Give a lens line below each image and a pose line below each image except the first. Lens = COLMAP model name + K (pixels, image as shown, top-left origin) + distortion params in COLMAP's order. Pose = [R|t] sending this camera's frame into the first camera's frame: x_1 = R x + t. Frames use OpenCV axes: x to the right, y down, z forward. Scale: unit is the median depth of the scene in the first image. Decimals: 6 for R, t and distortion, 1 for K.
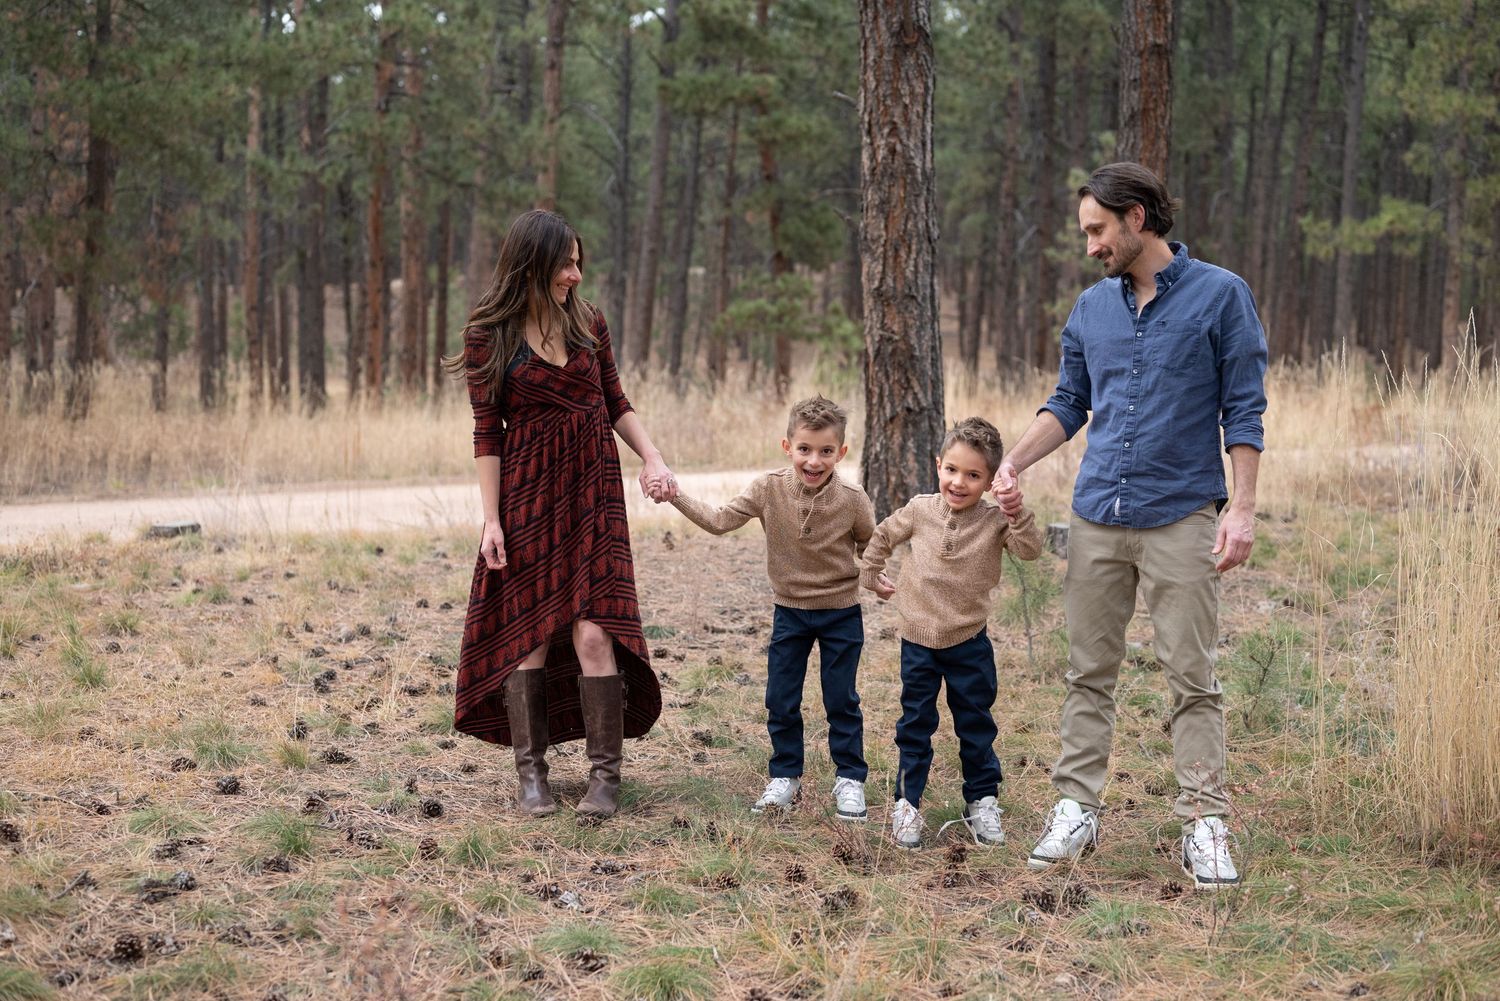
lens RADIAL K [[2119.1, 0, 750.0], [0, 2119.1, 500.5], [0, 0, 1]] dist [-0.016388, -0.060289]
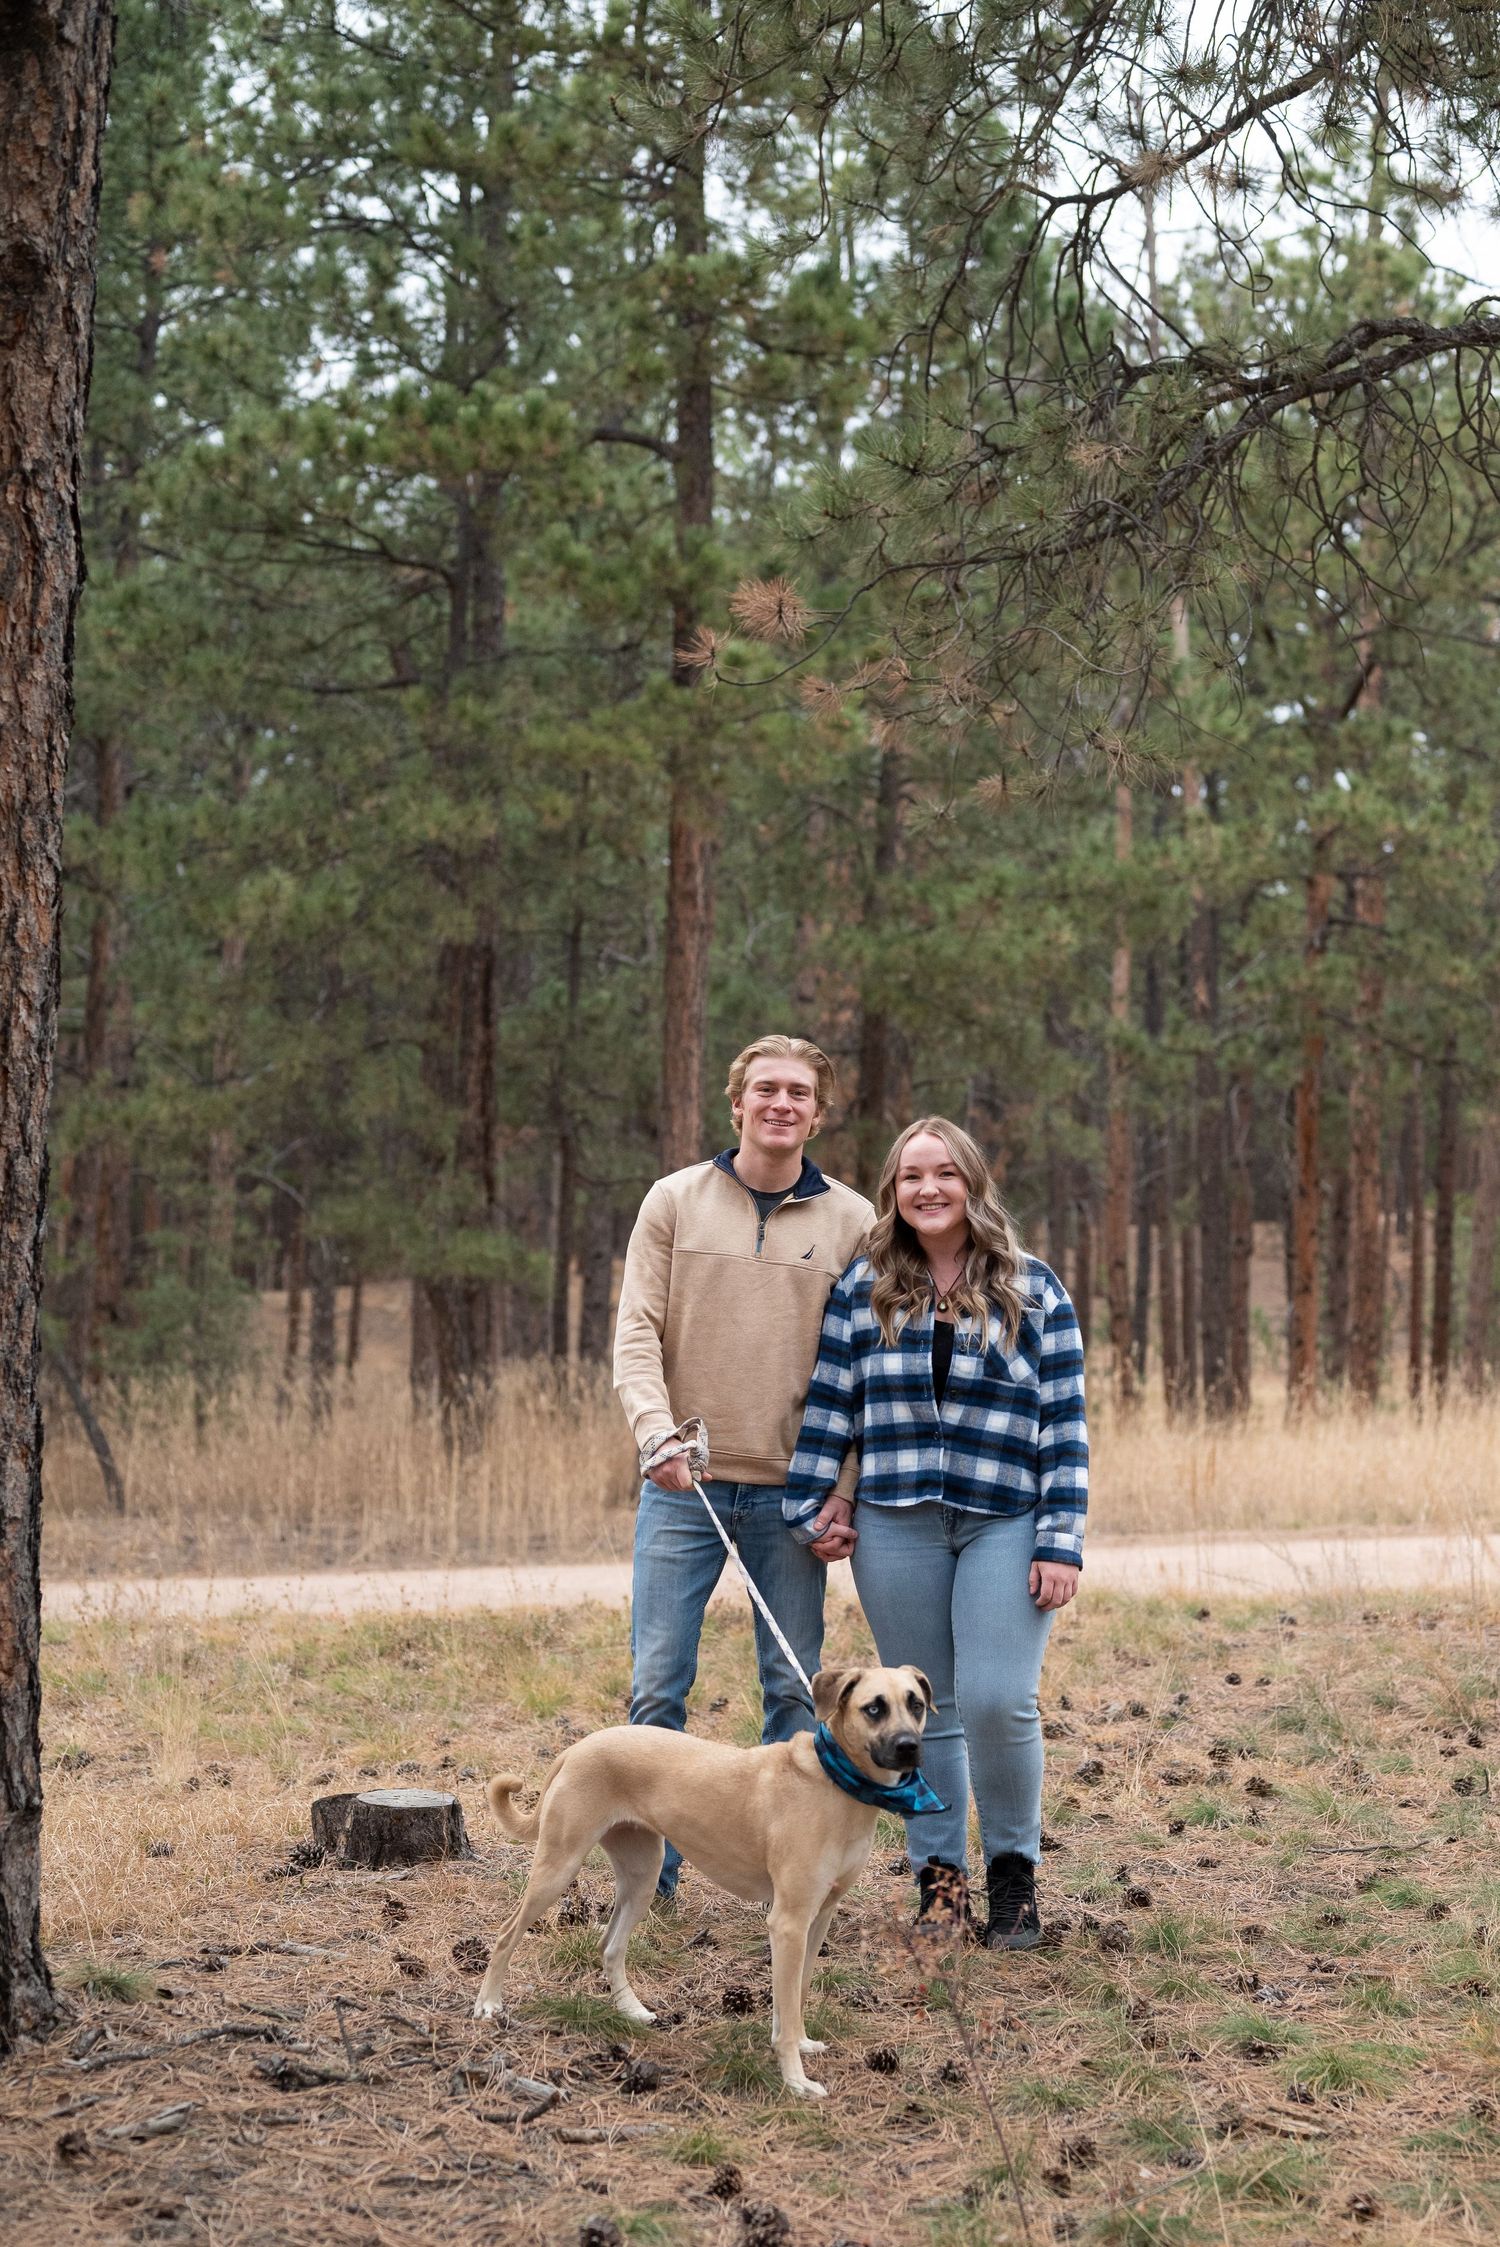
lens RADIAL K [[3502.3, 0, 778.5], [0, 3502.3, 1217.4], [0, 0, 1]] dist [0.004519, -0.045623]
pose [[0.945132, -0.015692, -0.326311, 0.052080], [-0.017815, 0.994884, -0.099441, 0.008307], [0.326202, 0.099798, 0.940017, -0.102110]]
